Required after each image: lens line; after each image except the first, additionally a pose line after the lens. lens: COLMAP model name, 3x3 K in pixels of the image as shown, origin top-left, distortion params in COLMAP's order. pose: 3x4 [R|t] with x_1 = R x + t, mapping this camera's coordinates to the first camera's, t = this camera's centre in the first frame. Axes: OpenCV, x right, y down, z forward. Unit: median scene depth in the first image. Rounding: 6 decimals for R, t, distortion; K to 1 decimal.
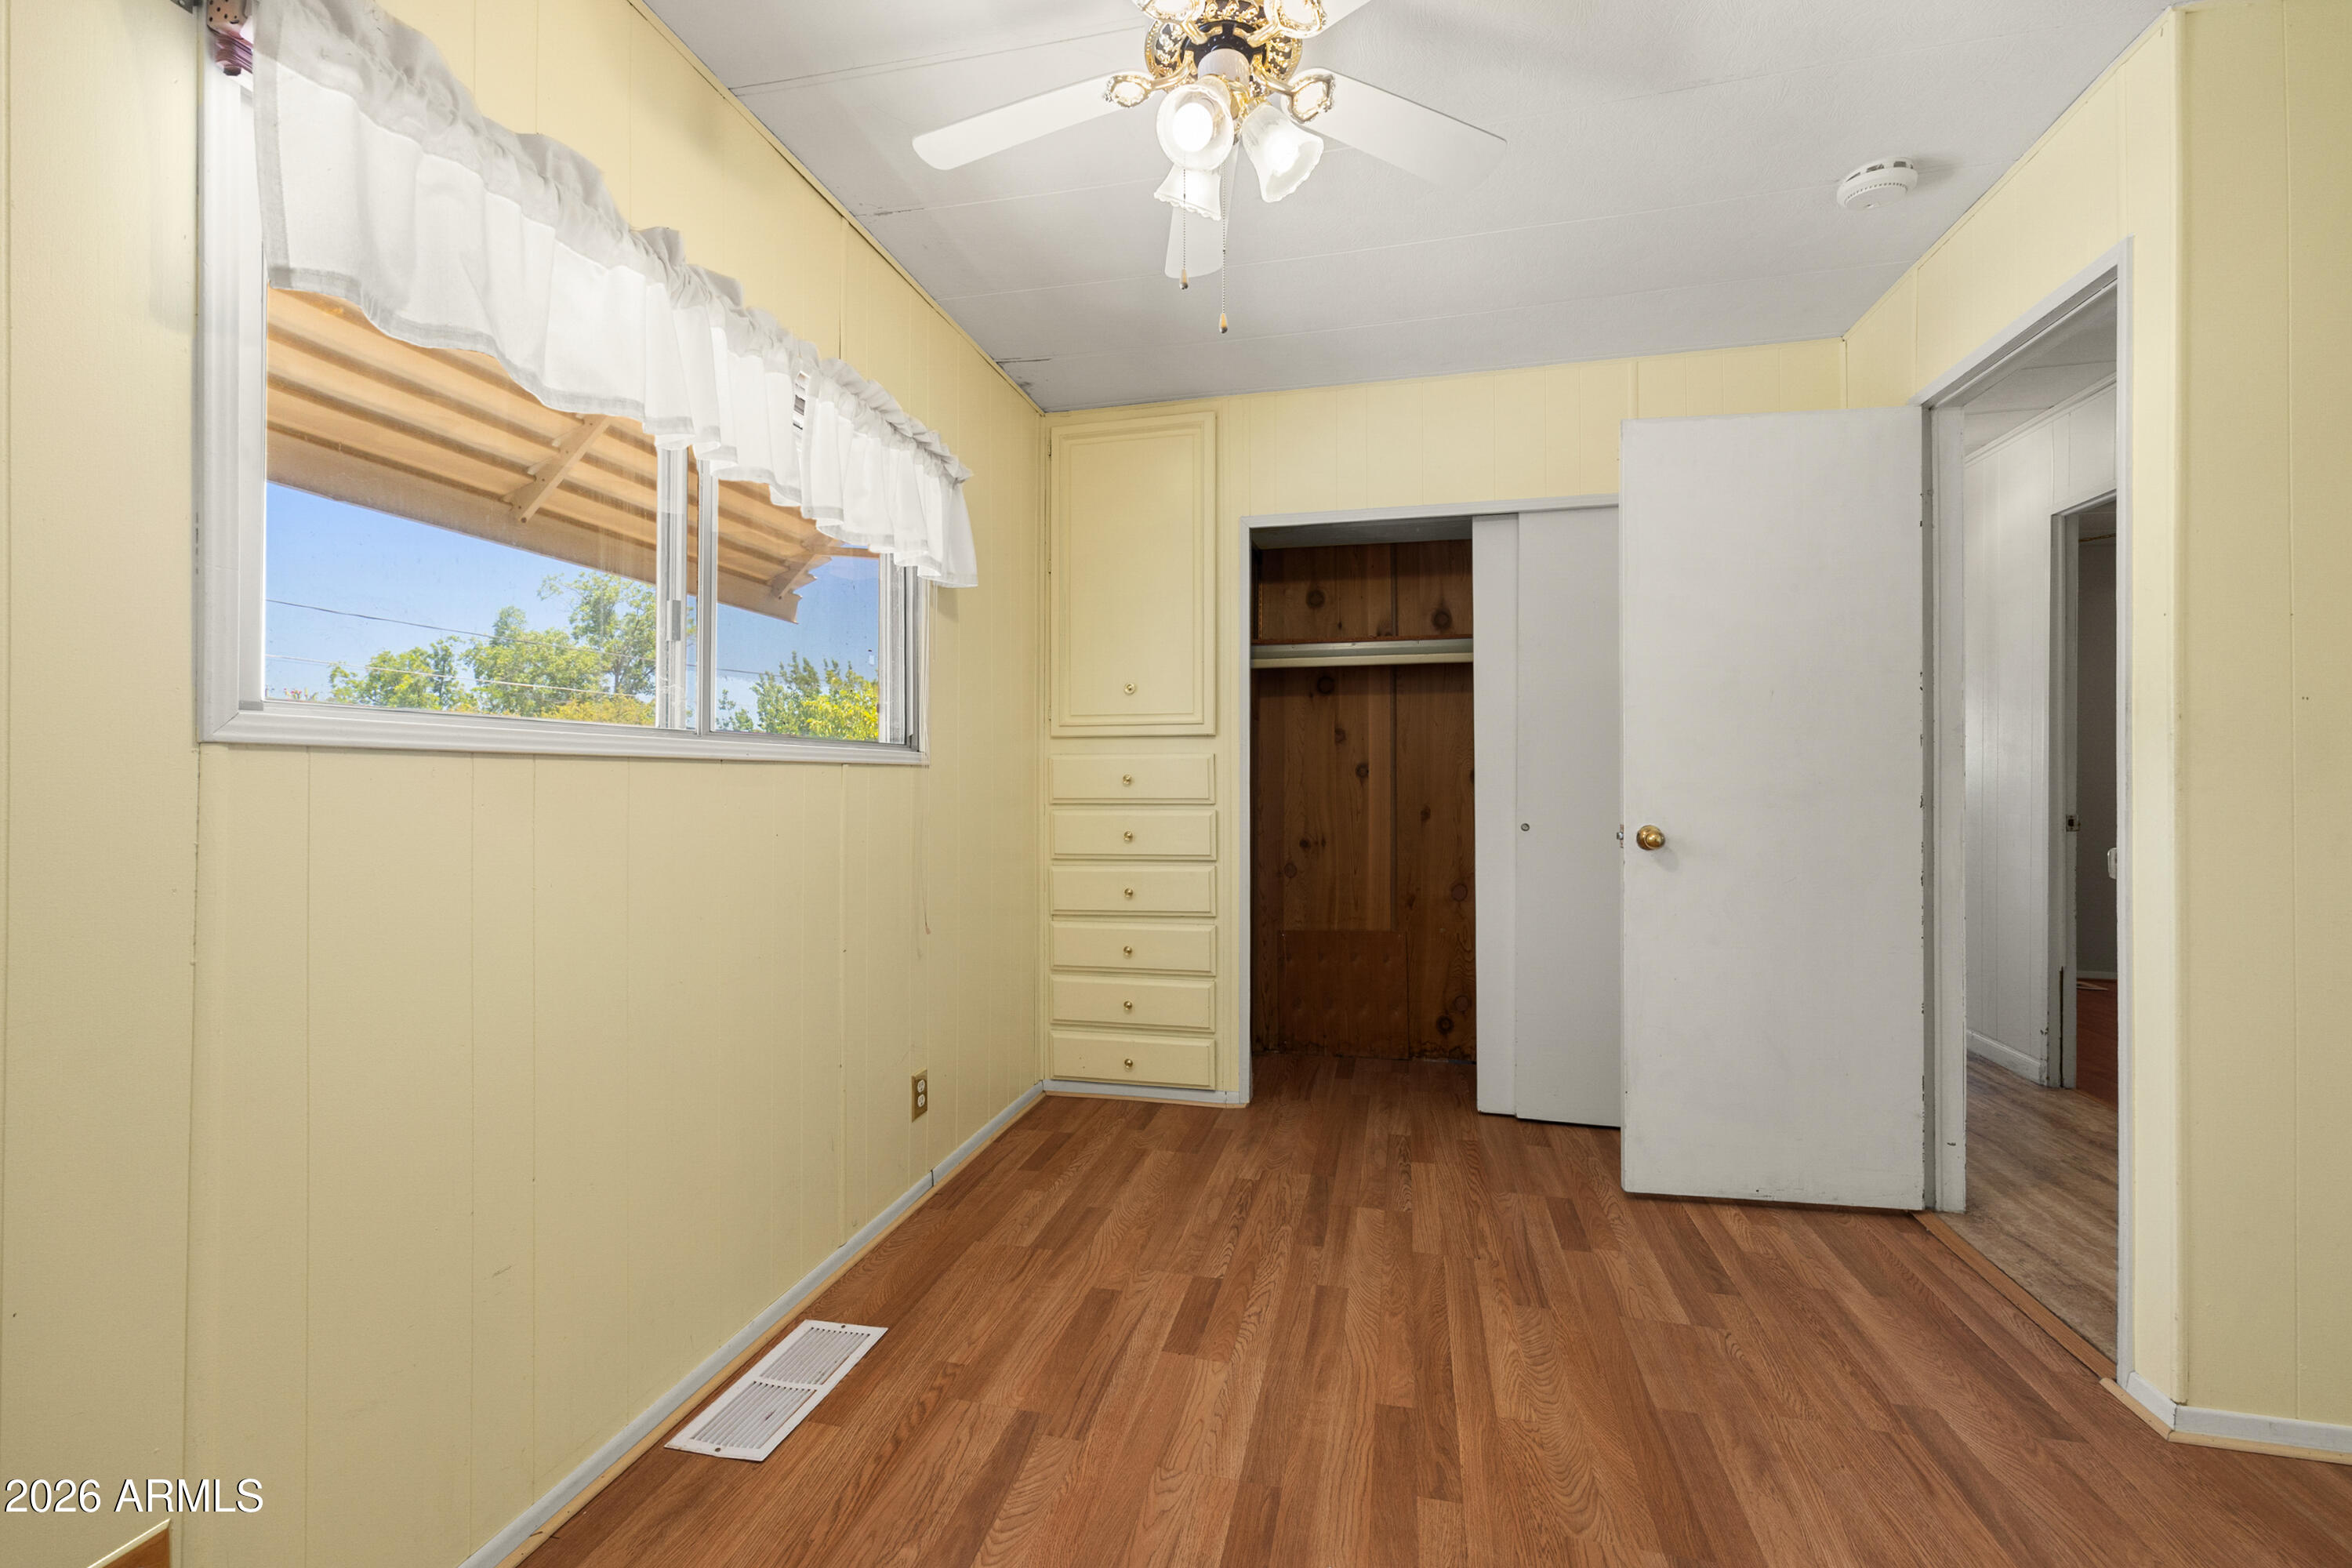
lens RADIAL K [[956.1, 0, 1171.9], [0, 956.1, 775.1], [0, 0, 1]] dist [-0.001021, 0.000432]
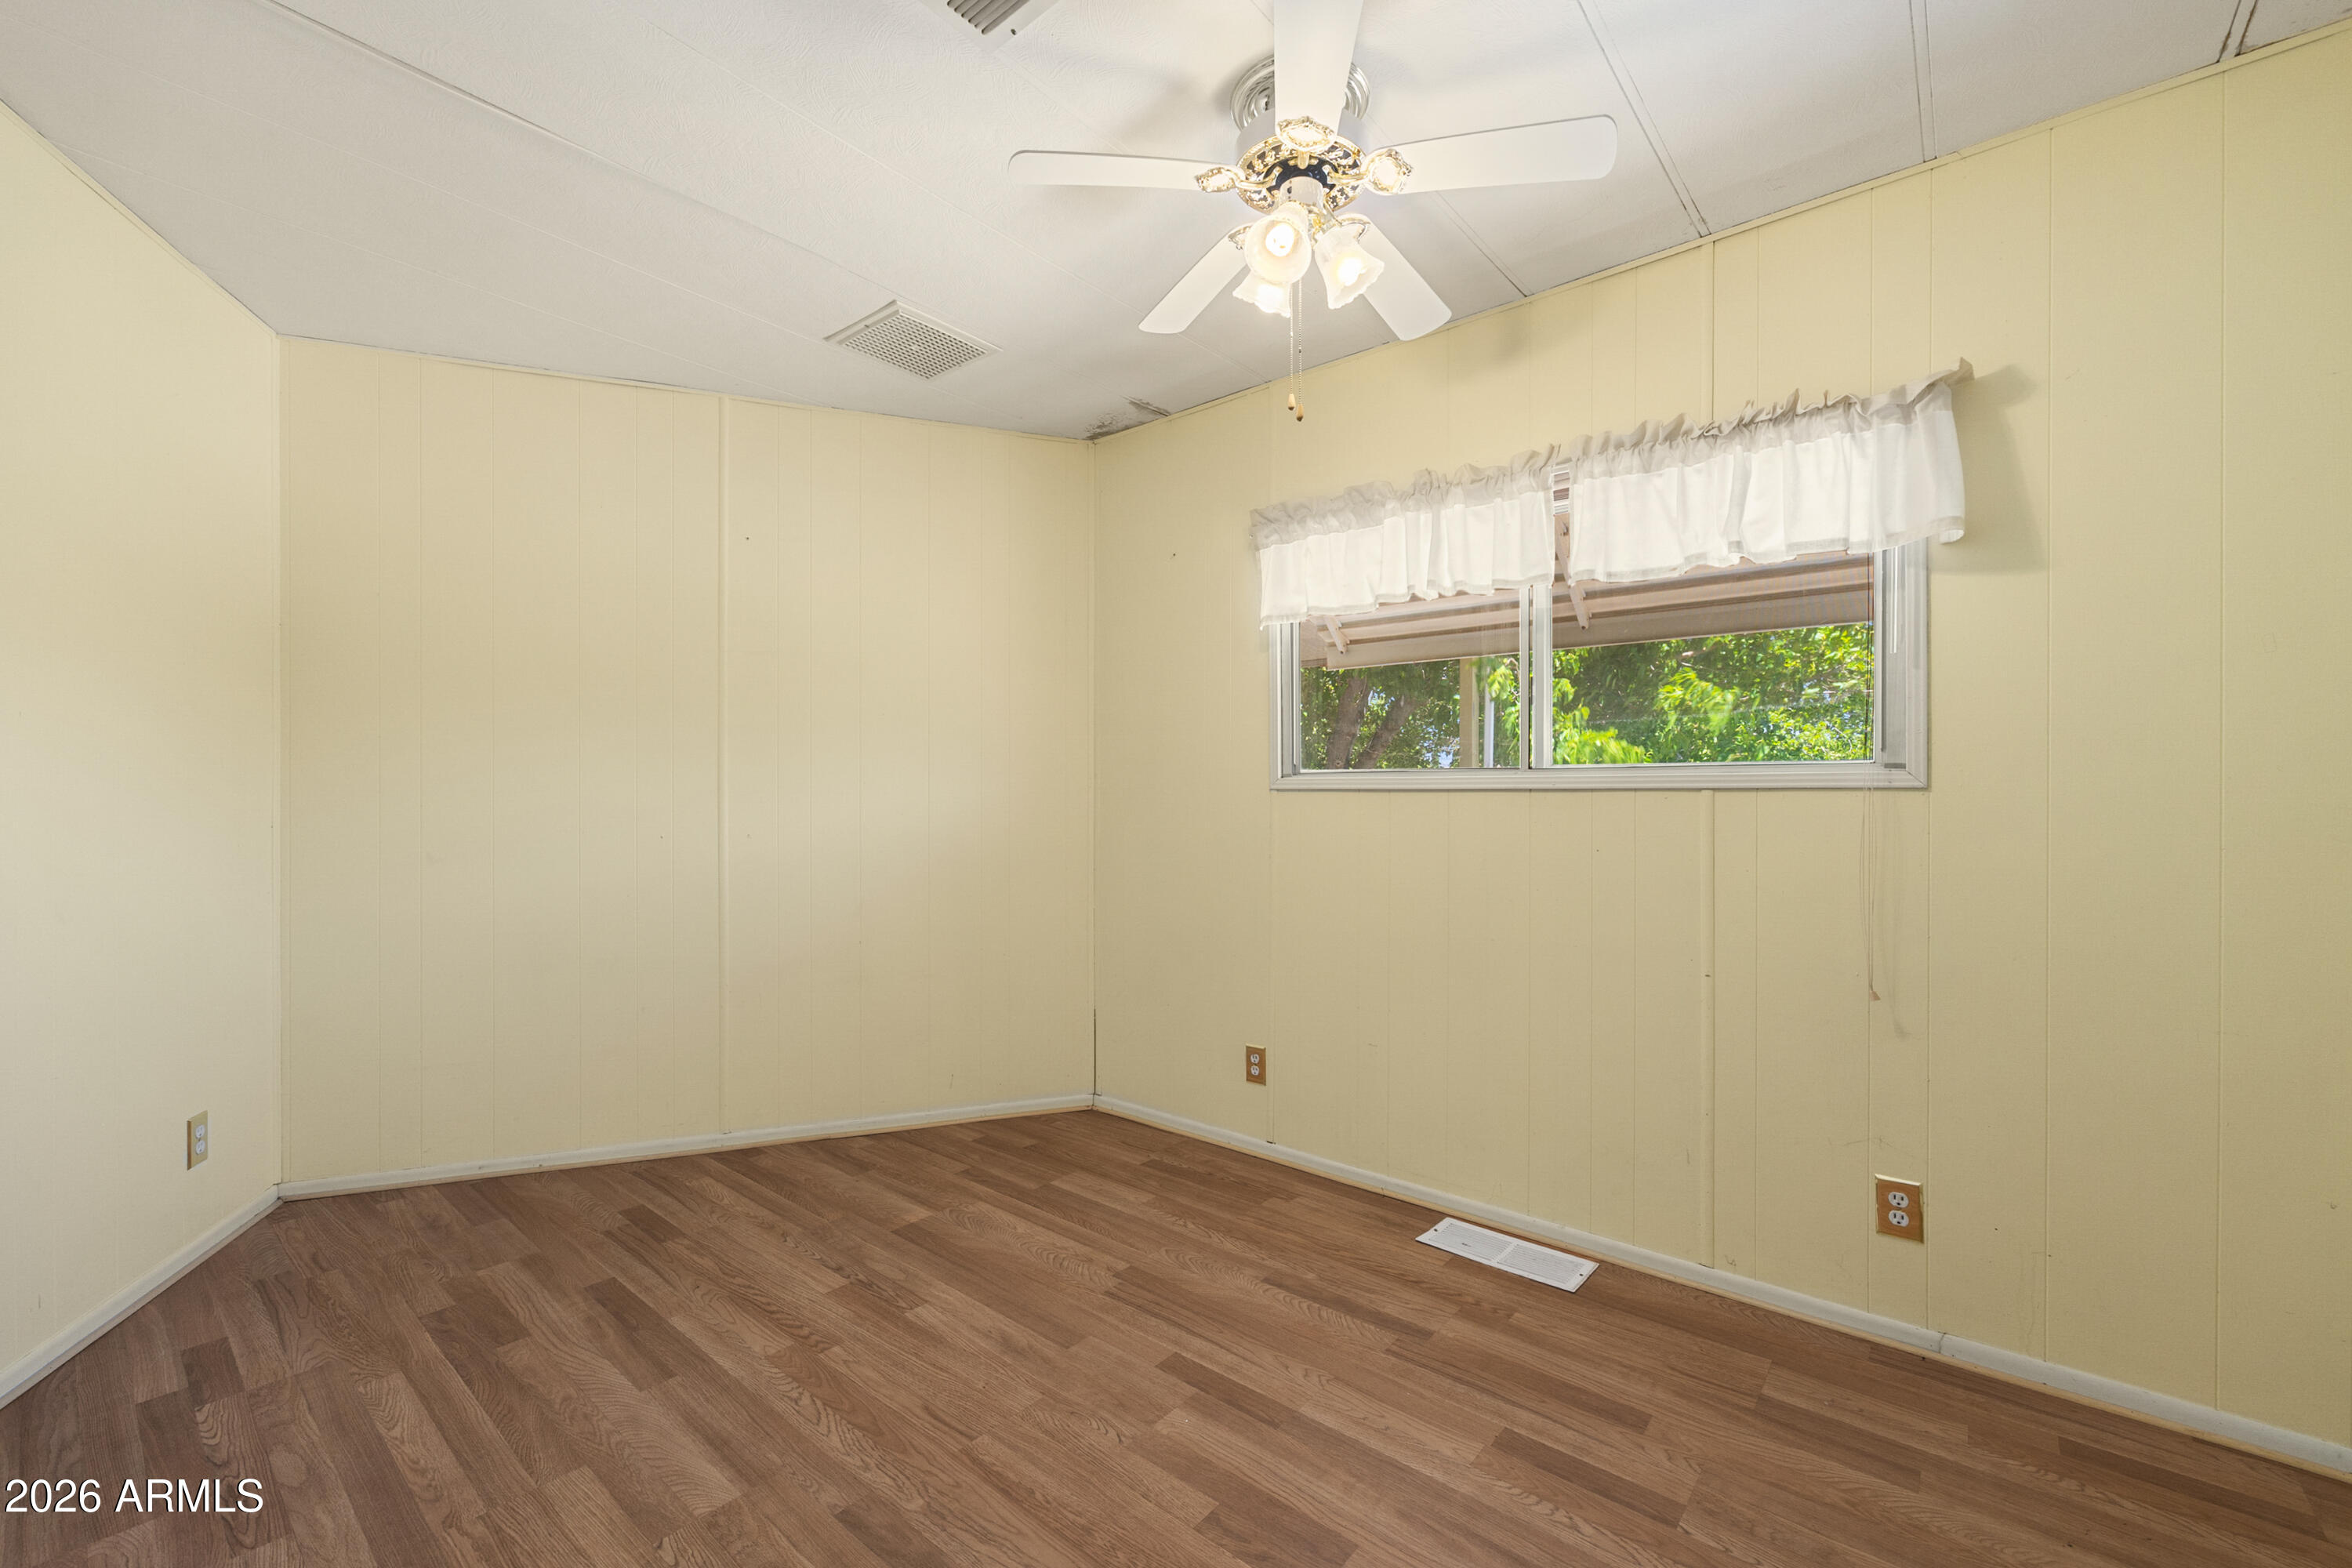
lens RADIAL K [[956.1, 0, 1186.6], [0, 956.1, 798.8], [0, 0, 1]] dist [-0.001021, 0.000432]
pose [[-0.439565, 0.002268, -0.898208, 1.050607], [0.001983, 0.999997, 0.001554, -0.004463], [0.898208, -0.001098, -0.439569, 1.250432]]
